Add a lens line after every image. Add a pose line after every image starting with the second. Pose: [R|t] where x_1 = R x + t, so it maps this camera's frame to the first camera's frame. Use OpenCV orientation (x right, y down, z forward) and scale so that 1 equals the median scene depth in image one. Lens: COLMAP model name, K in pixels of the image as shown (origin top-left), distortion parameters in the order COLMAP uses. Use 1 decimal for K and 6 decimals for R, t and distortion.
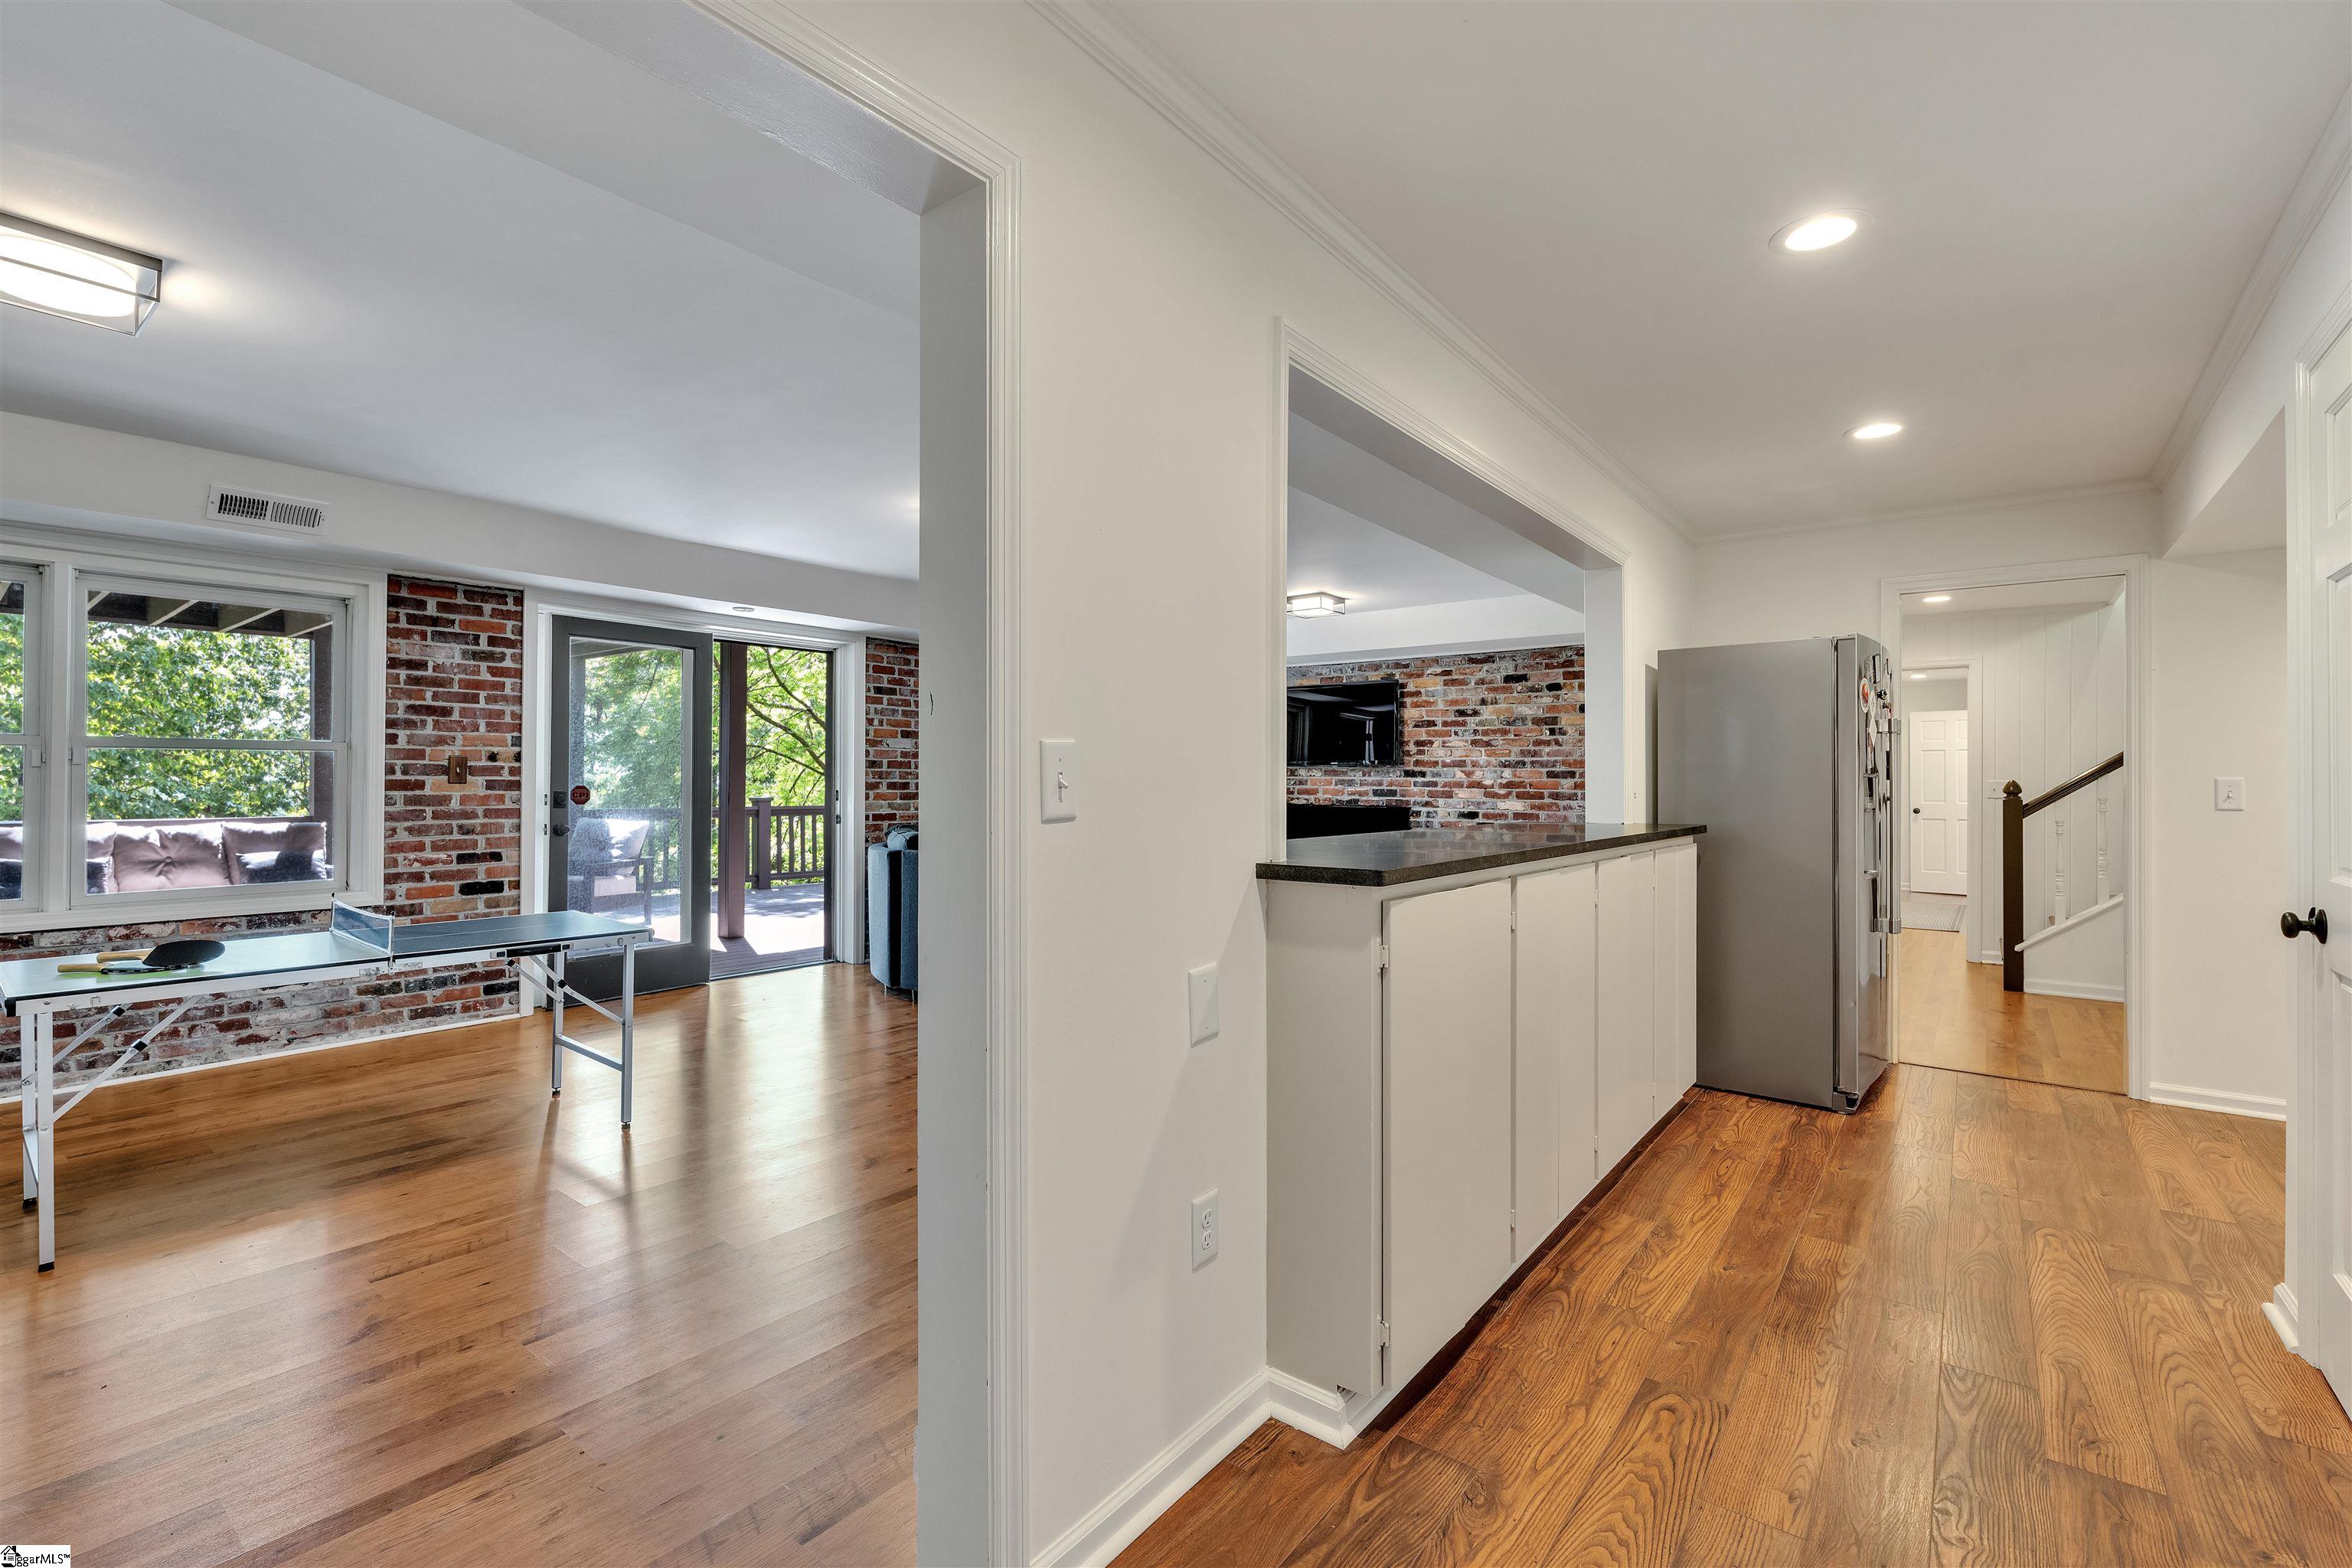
lens RADIAL K [[1045.0, 0, 1190.9], [0, 1045.0, 814.8], [0, 0, 1]] dist [-0.003493, -0.000279]
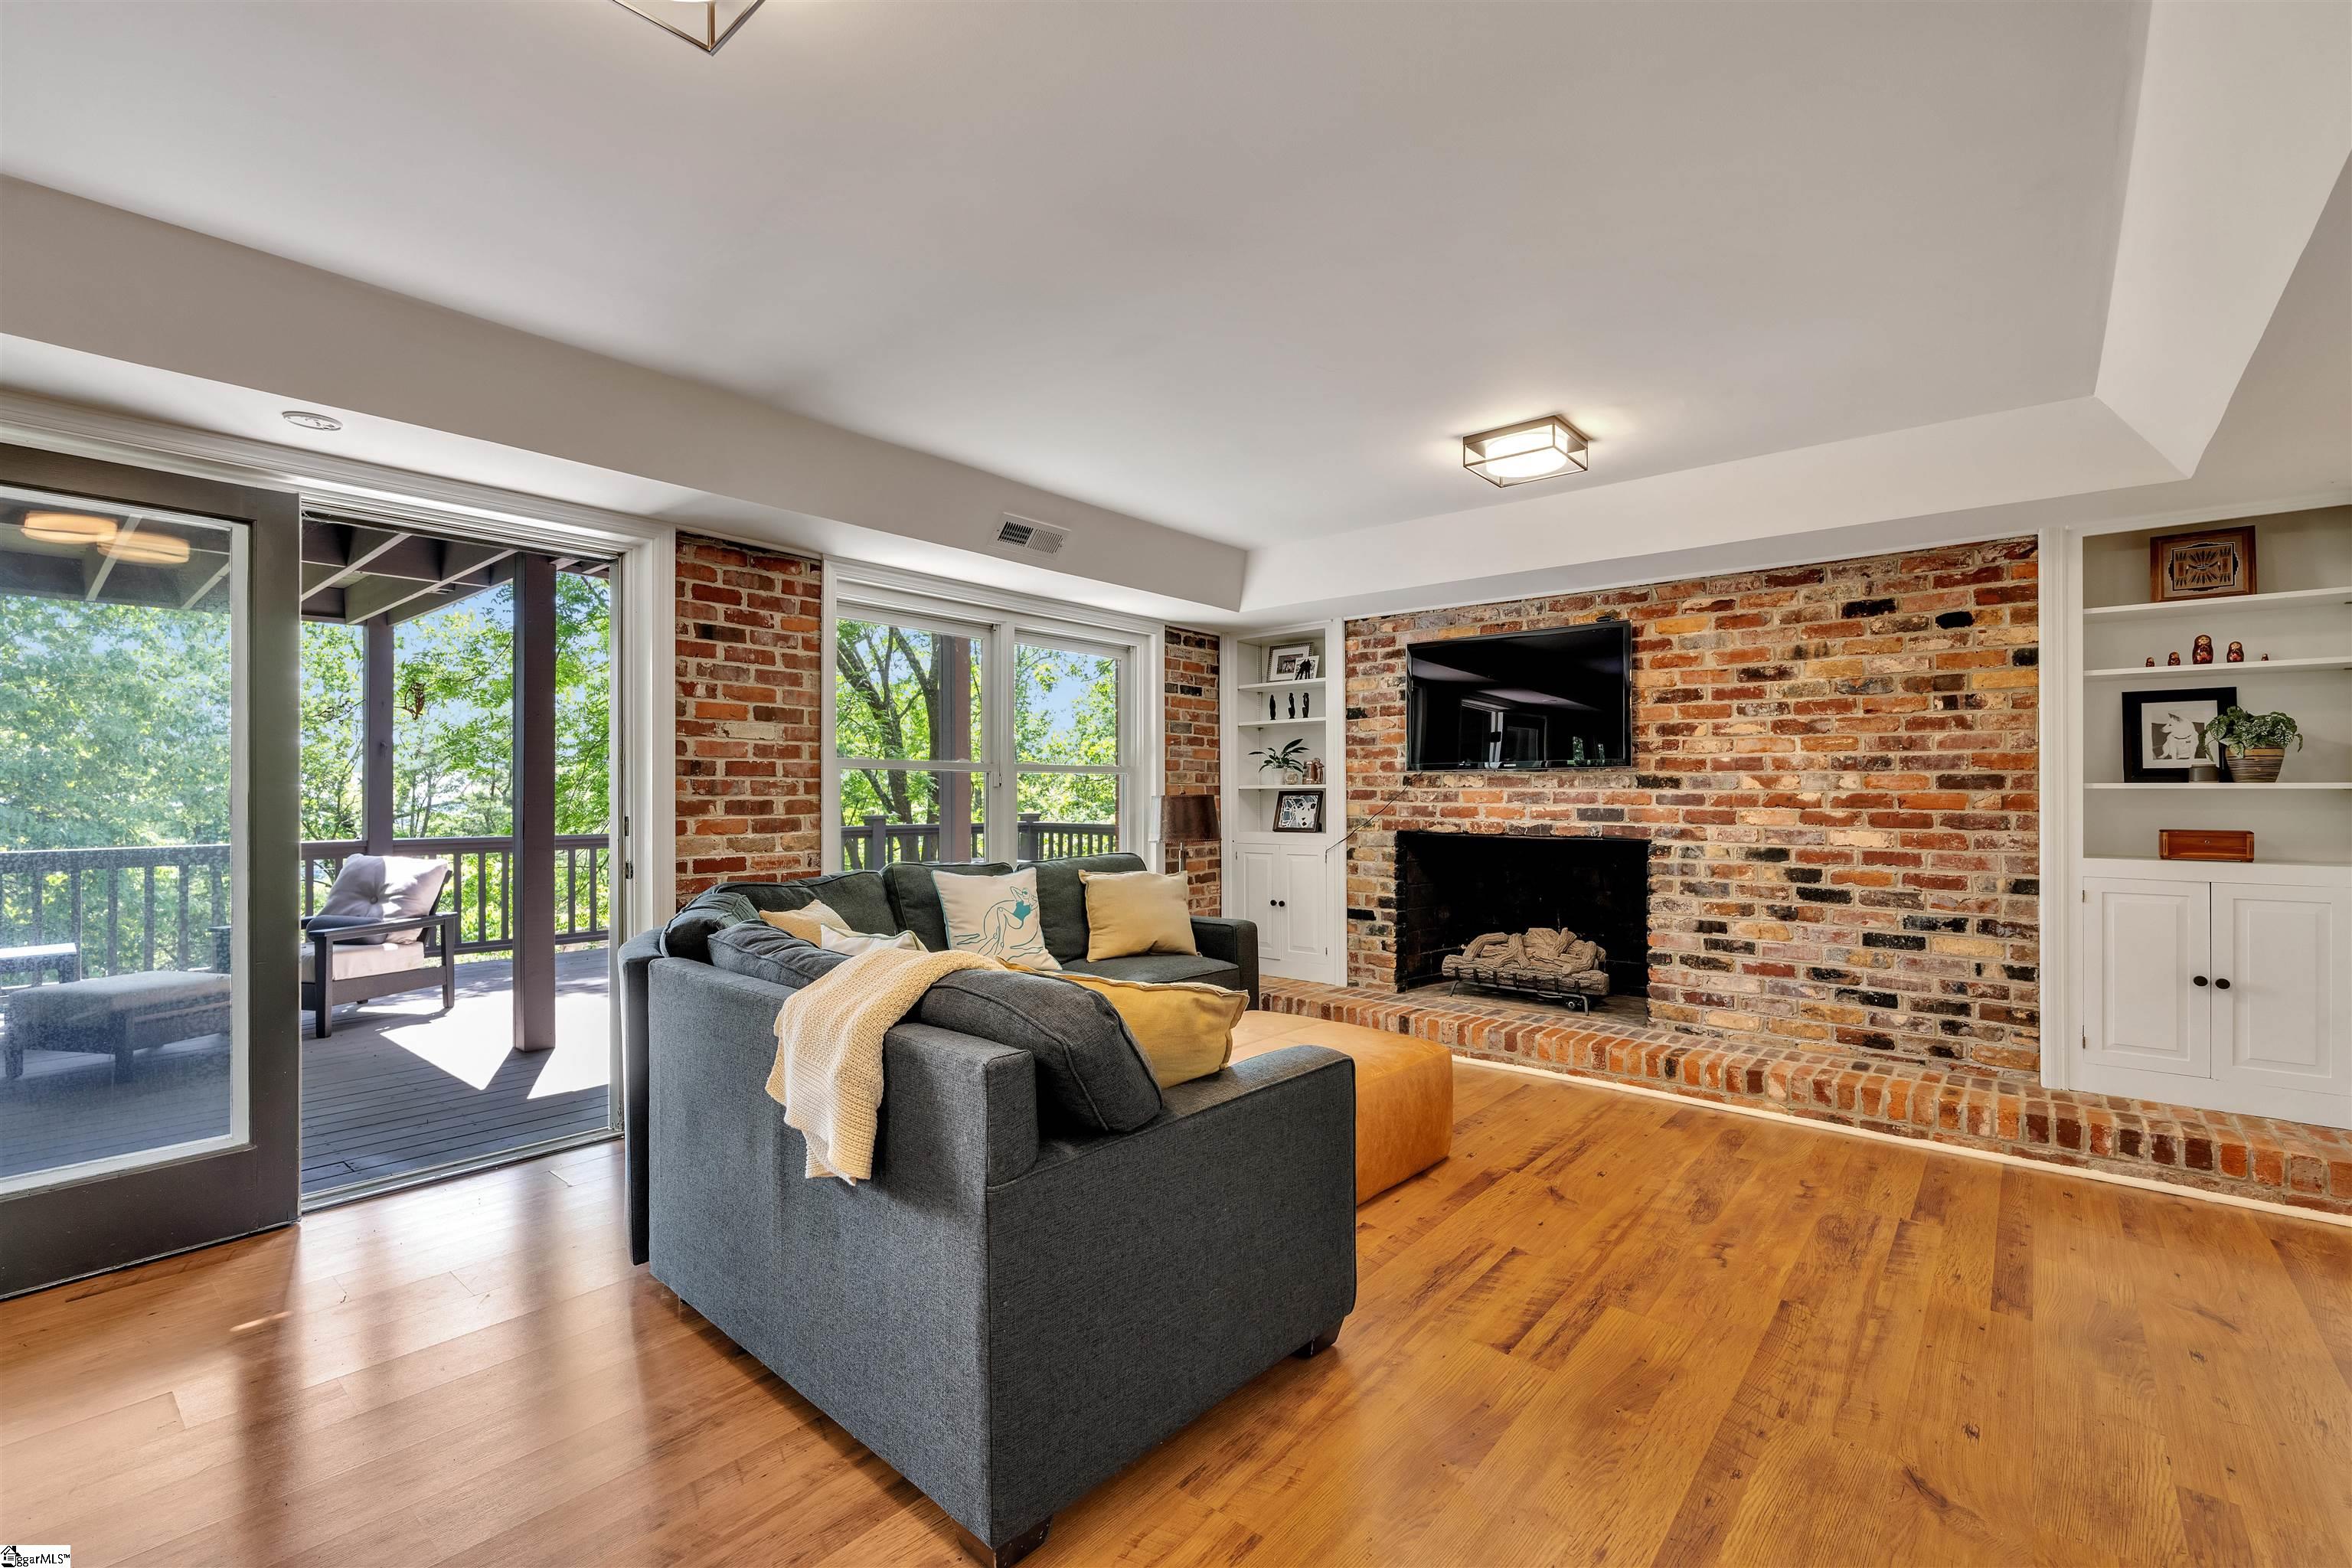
lens RADIAL K [[1045.0, 0, 1190.9], [0, 1045.0, 814.8], [0, 0, 1]] dist [-0.003493, -0.000279]
pose [[0.999287, -0.003091, -0.037634, -0.025396], [0.002671, 0.999933, -0.011224, -0.016175], [0.037667, 0.011115, 0.999229, 0.434285]]
